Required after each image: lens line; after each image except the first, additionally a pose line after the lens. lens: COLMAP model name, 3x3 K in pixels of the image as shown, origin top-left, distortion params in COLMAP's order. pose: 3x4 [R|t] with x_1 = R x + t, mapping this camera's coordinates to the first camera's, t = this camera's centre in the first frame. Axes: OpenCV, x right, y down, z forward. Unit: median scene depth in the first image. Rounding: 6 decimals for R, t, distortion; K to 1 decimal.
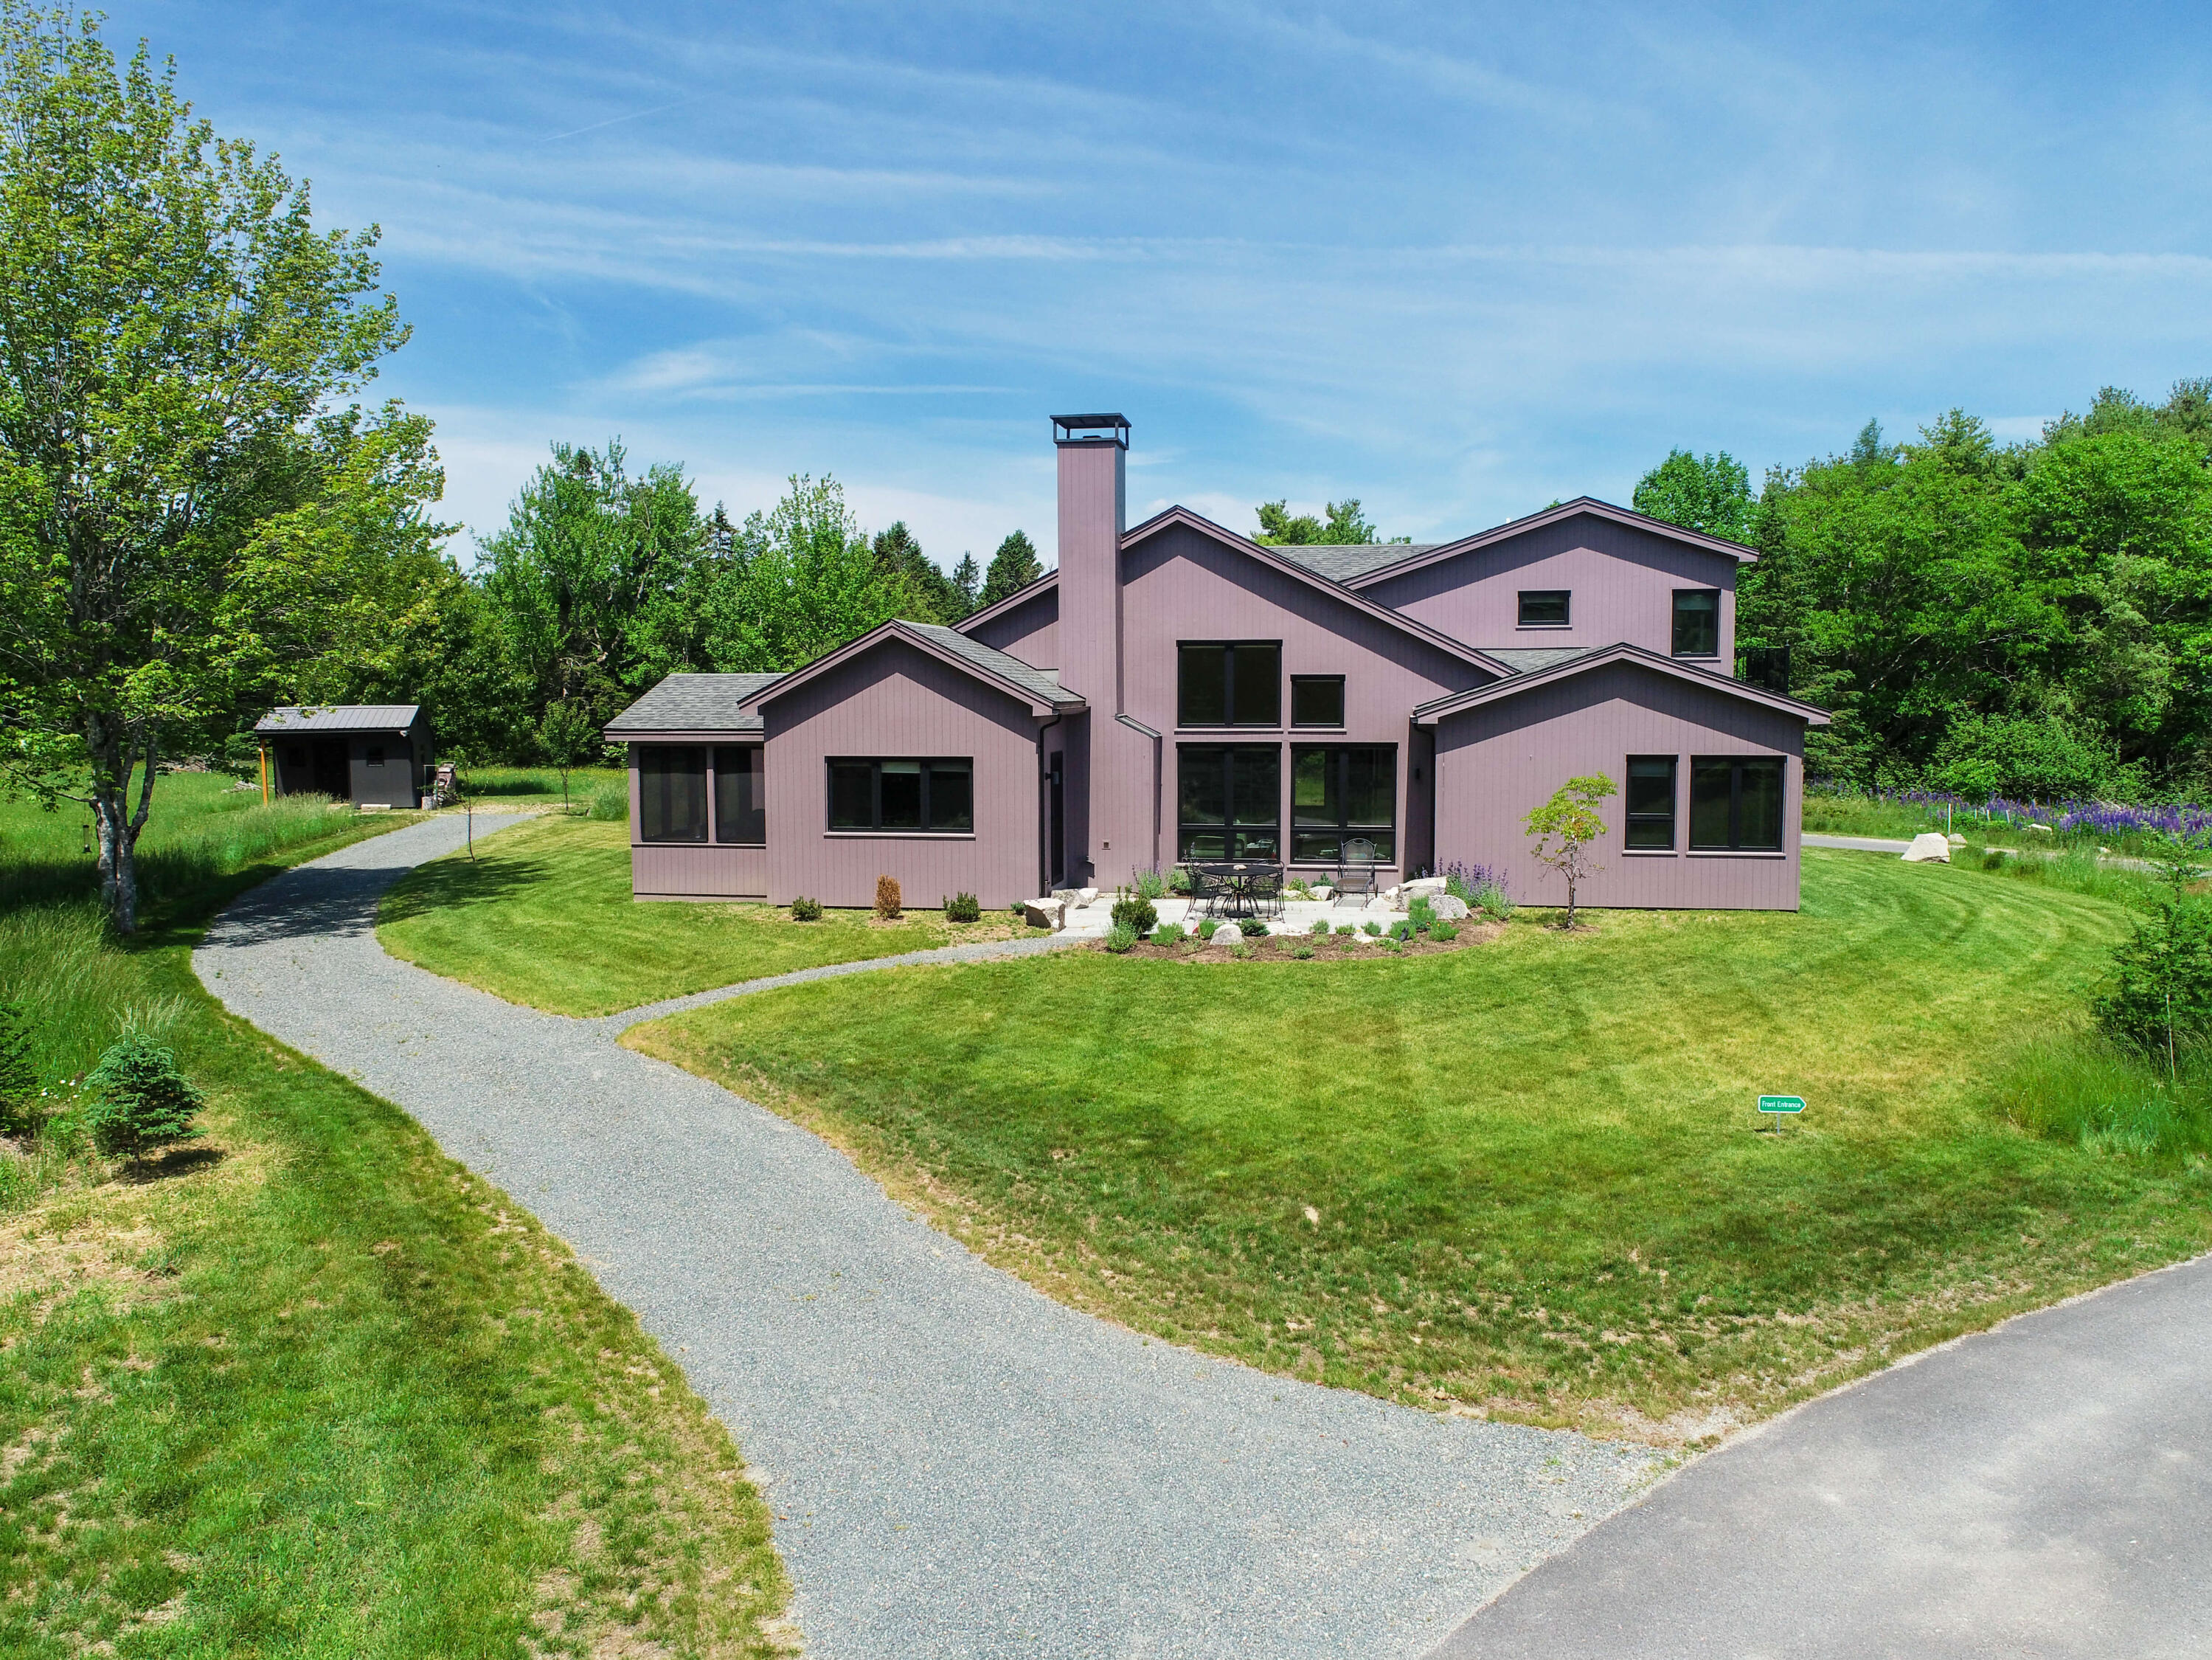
lens RADIAL K [[1673.3, 0, 1106.0], [0, 1673.3, 830.0], [0, 0, 1]] dist [-0.005651, 0.001667]
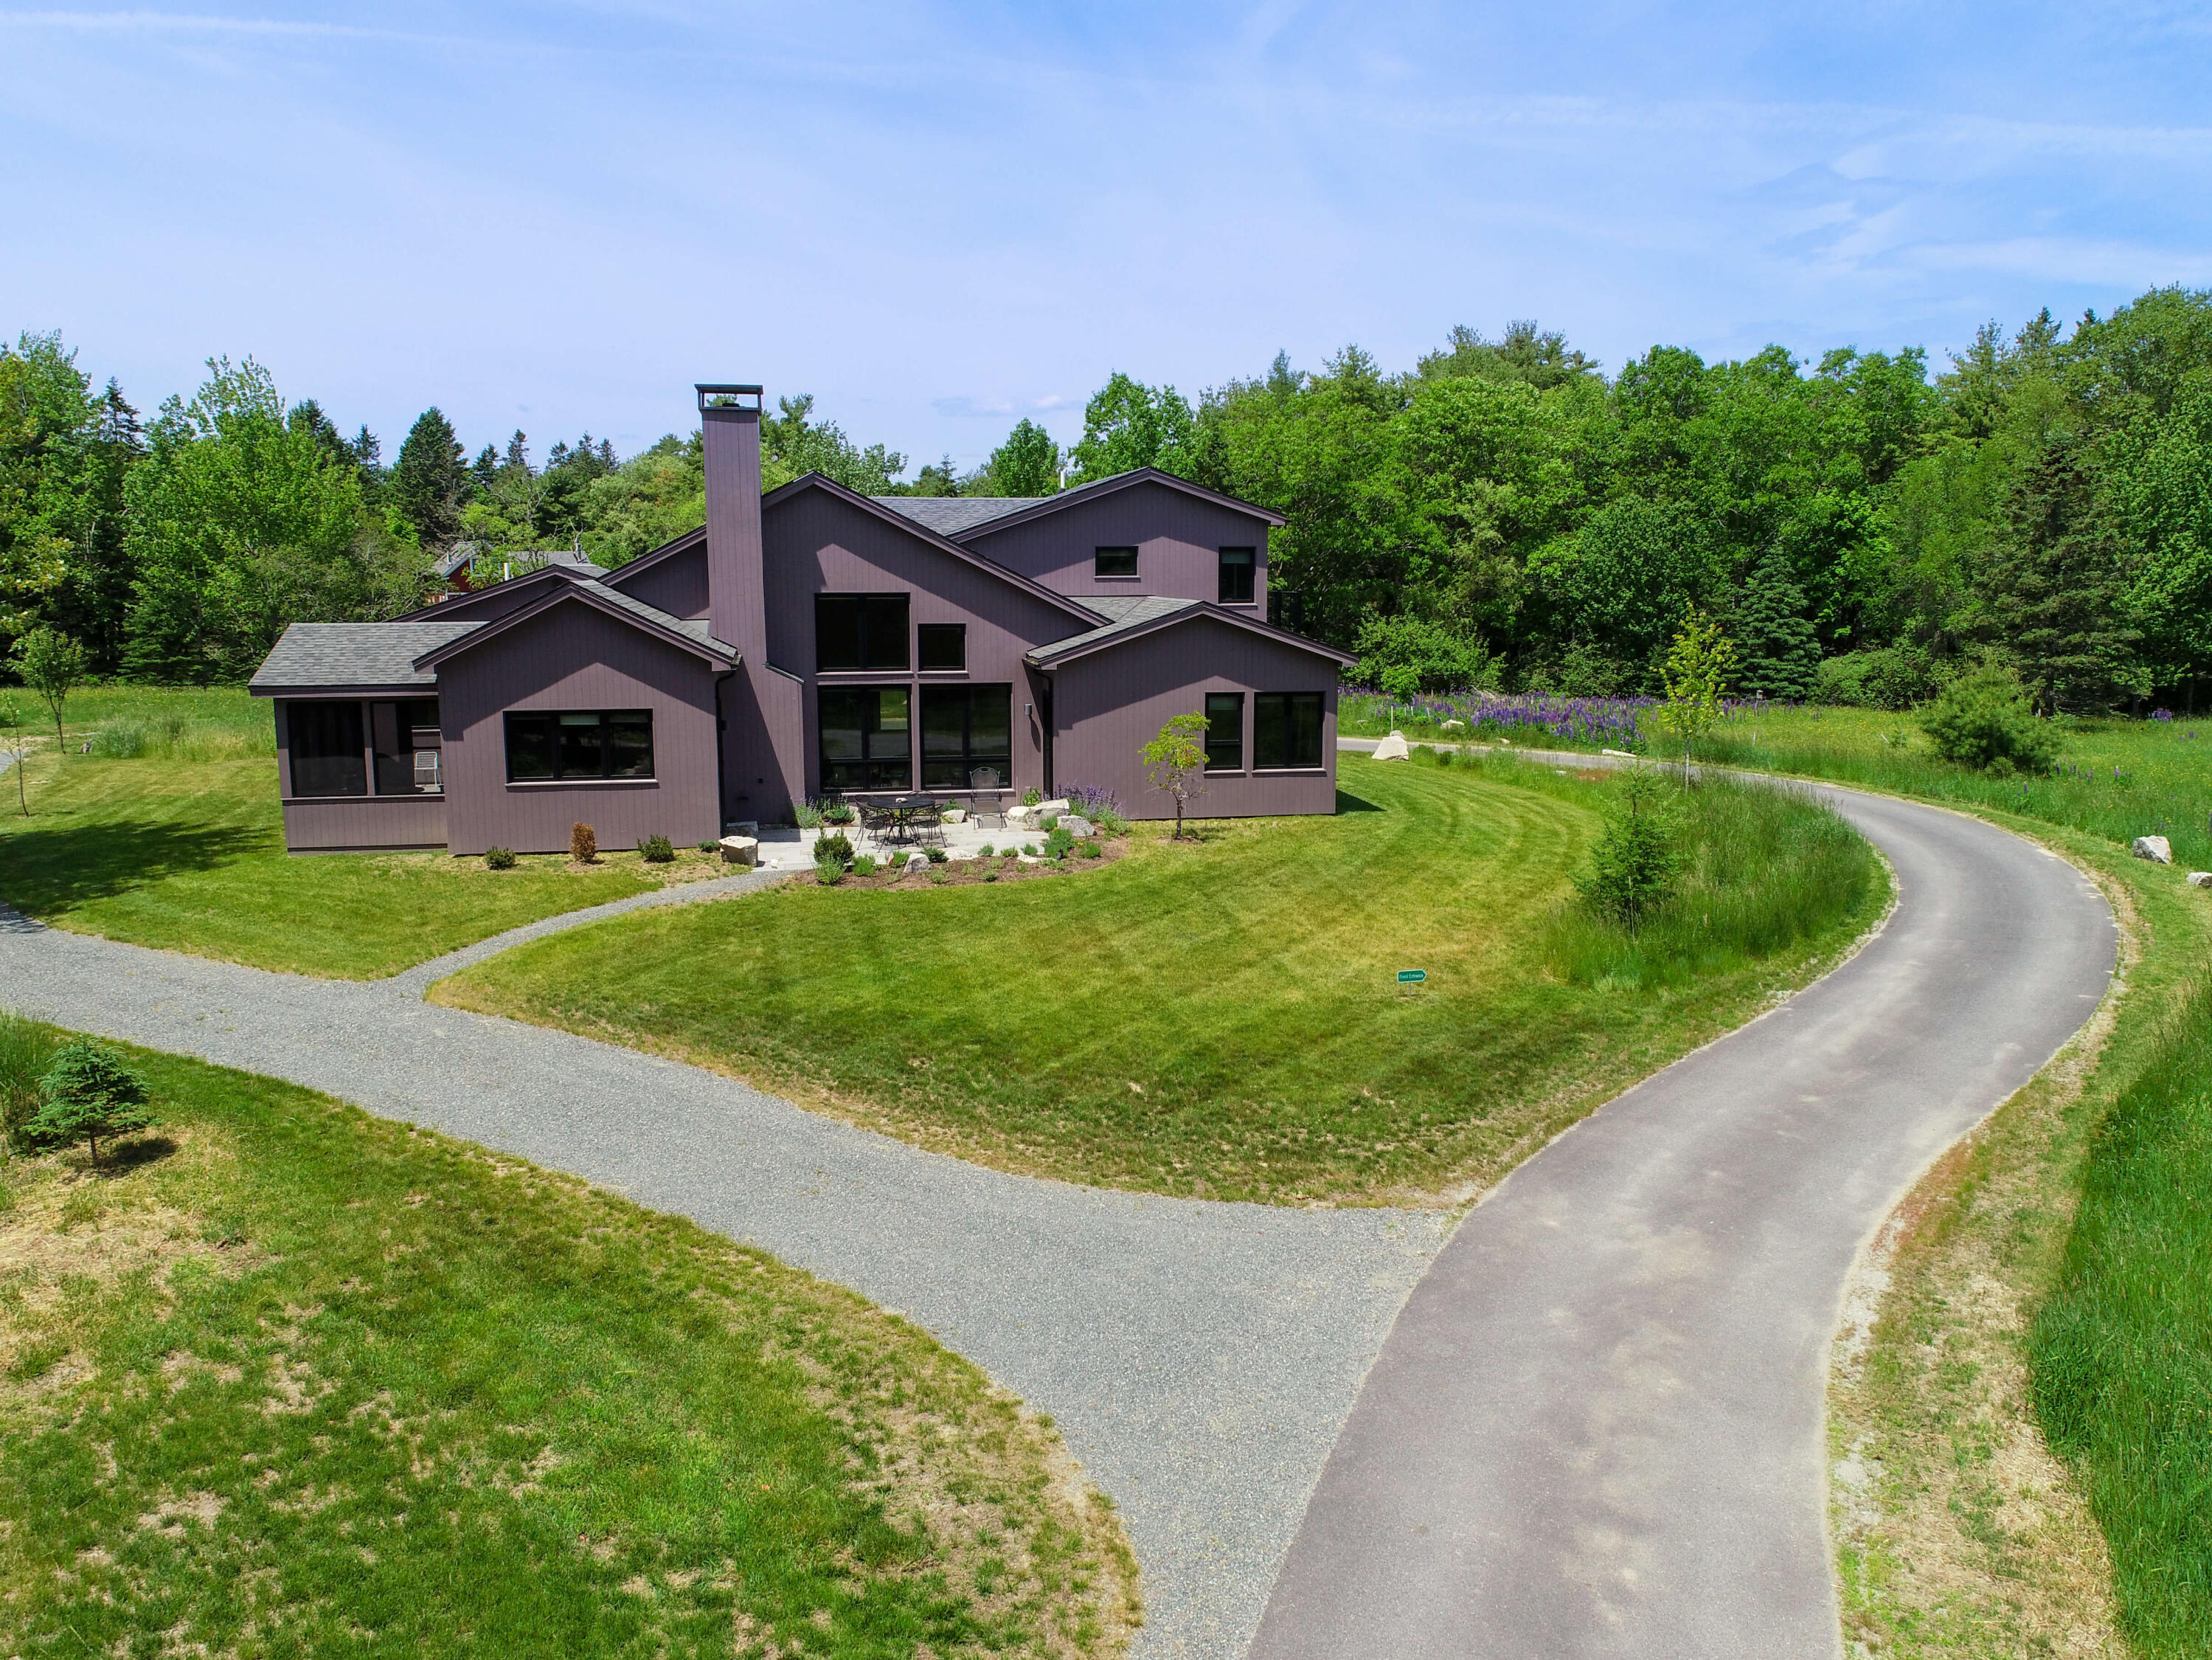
lens RADIAL K [[1673.3, 0, 1106.0], [0, 1673.3, 830.0], [0, 0, 1]] dist [-0.005651, 0.001667]
pose [[0.938956, -0.052168, 0.340059, -0.333682], [0.026854, 0.996534, 0.078728, -0.081657], [-0.342987, -0.064790, 0.937103, -0.235676]]
